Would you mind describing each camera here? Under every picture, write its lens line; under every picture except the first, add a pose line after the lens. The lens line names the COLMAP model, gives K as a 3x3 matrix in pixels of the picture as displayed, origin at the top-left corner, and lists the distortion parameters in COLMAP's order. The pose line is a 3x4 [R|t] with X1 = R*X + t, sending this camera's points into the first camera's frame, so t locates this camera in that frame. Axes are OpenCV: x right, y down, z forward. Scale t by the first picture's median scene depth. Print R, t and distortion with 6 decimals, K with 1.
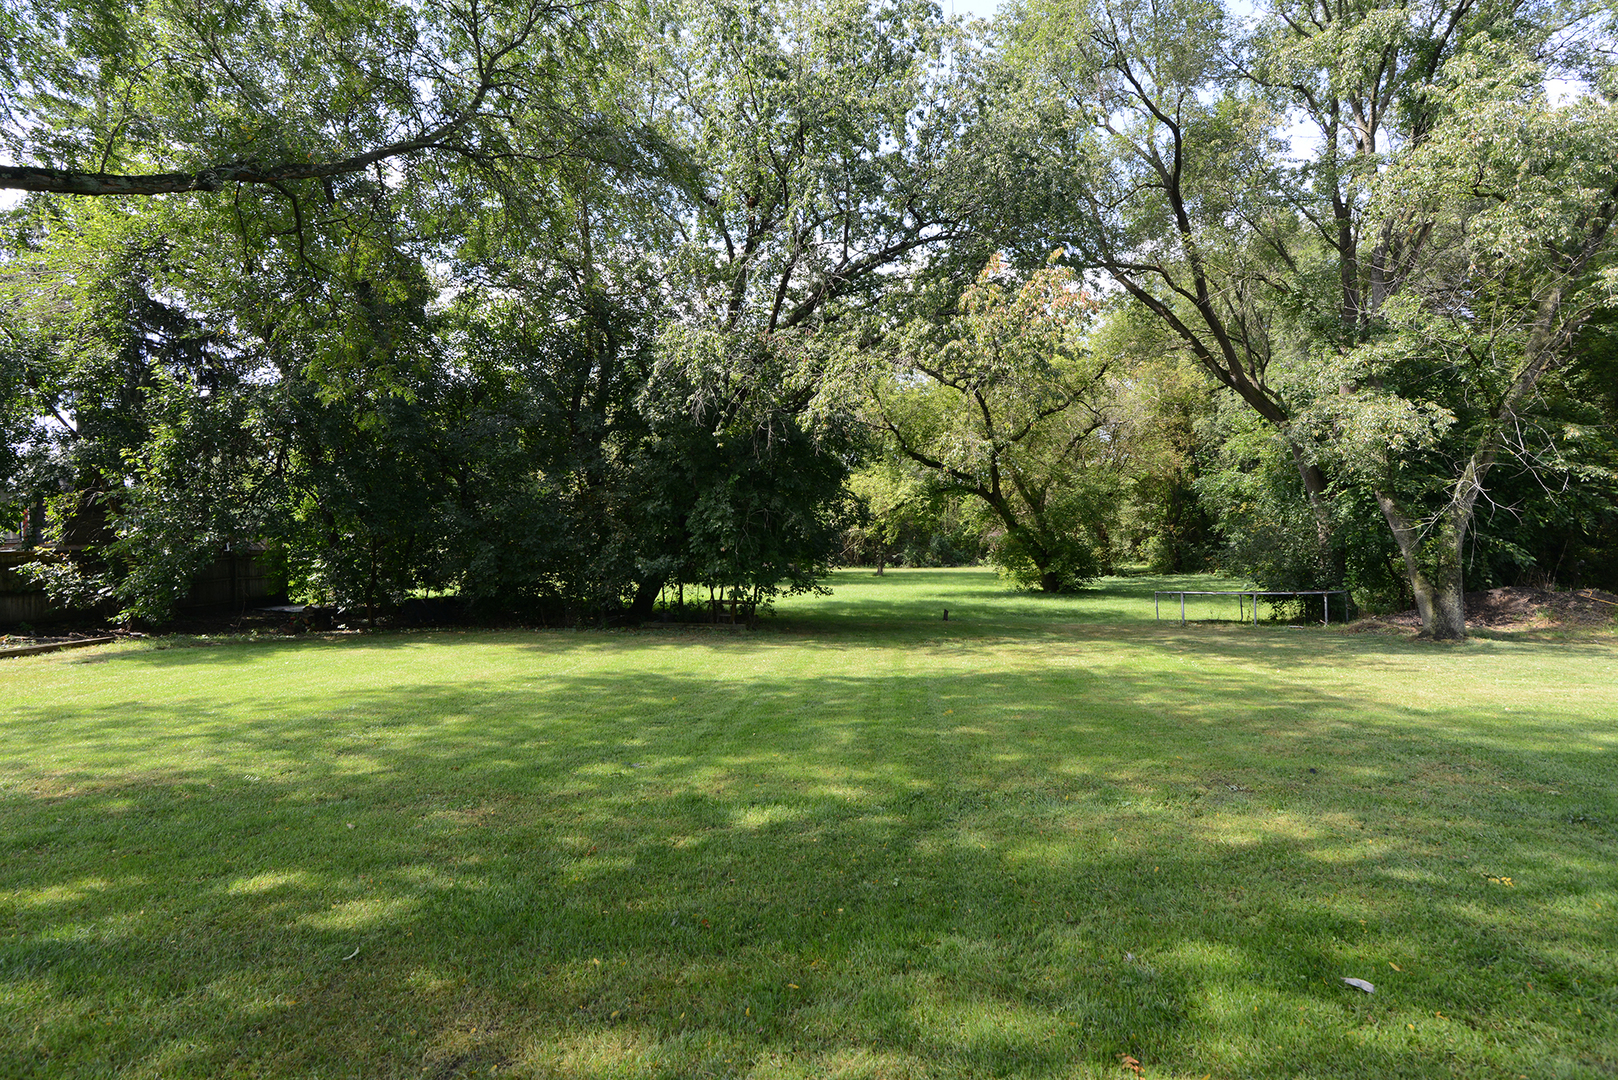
lens RADIAL K [[858.9, 0, 809.4], [0, 858.9, 546.3], [0, 0, 1]] dist [-0.002966, -0.000489]
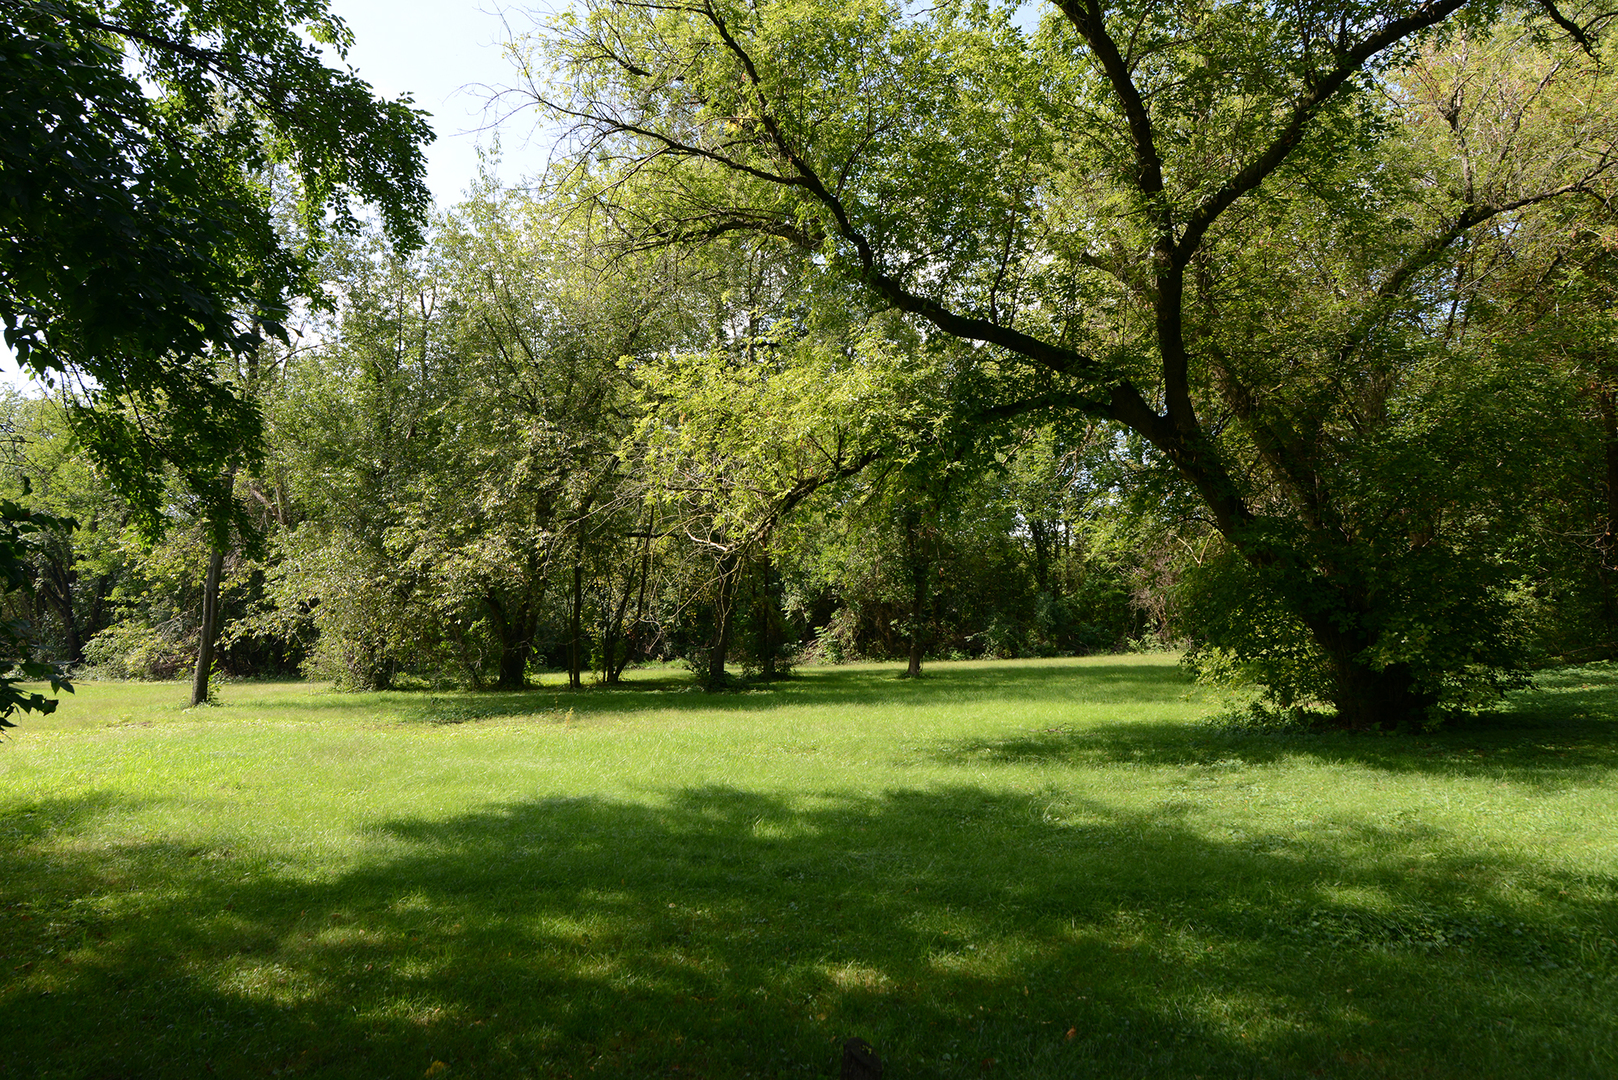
lens RADIAL K [[1116.4, 0, 808.0], [0, 1116.4, 541.1], [0, 0, 1]] dist [0.005005, 0.000632]
pose [[0.996259, -0.034707, -0.079143, 0.099865], [0.027934, 0.995978, -0.085137, 0.013825], [0.081779, 0.082607, 0.993221, 0.520274]]
